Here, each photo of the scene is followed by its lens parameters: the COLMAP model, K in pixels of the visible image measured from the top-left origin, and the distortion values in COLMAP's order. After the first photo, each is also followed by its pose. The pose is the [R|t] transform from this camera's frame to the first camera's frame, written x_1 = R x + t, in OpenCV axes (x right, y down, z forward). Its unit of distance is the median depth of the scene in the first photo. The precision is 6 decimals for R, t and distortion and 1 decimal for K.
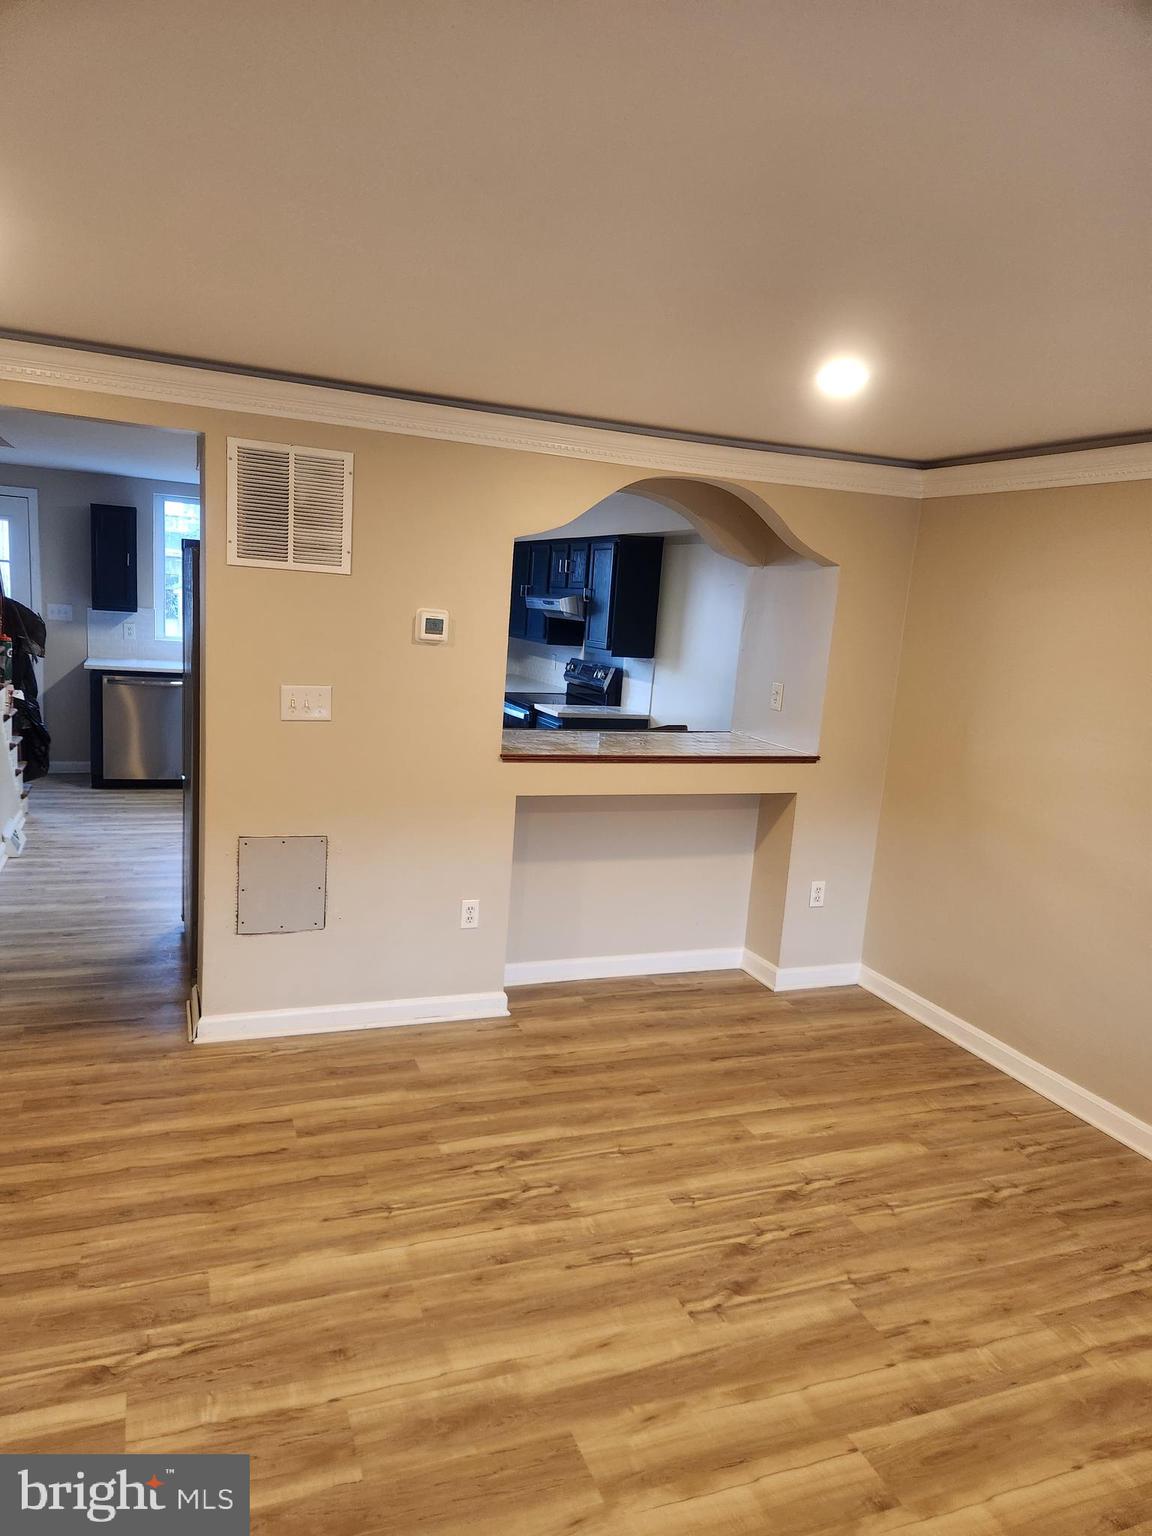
lens RADIAL K [[977.8, 0, 576.0], [0, 977.8, 768.0], [0, 0, 1]] dist [0.051439, -0.043207]
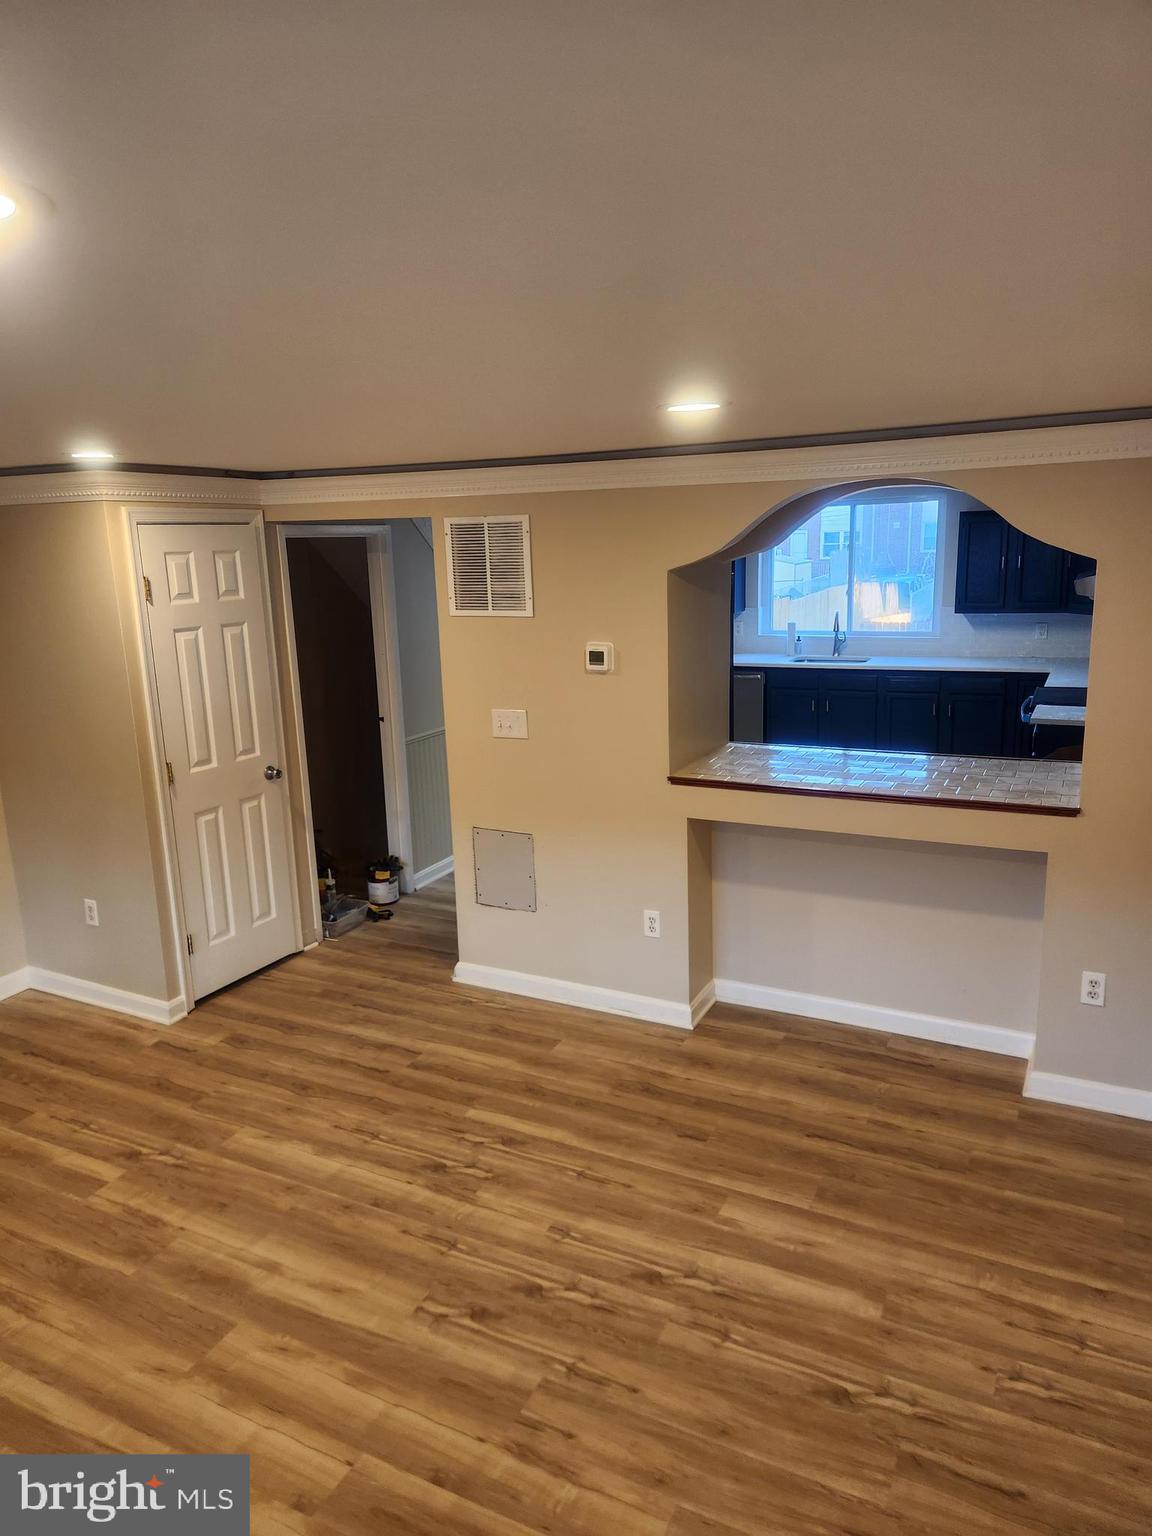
lens RADIAL K [[959.5, 0, 543.7], [0, 959.5, 745.4], [0, 0, 1]] dist [0.052883, -0.043405]
pose [[0.693084, 0.057447, -0.718564, 0.699132], [-0.050889, 0.998232, 0.030720, -0.089315], [0.719058, 0.015276, 0.694782, 0.238926]]
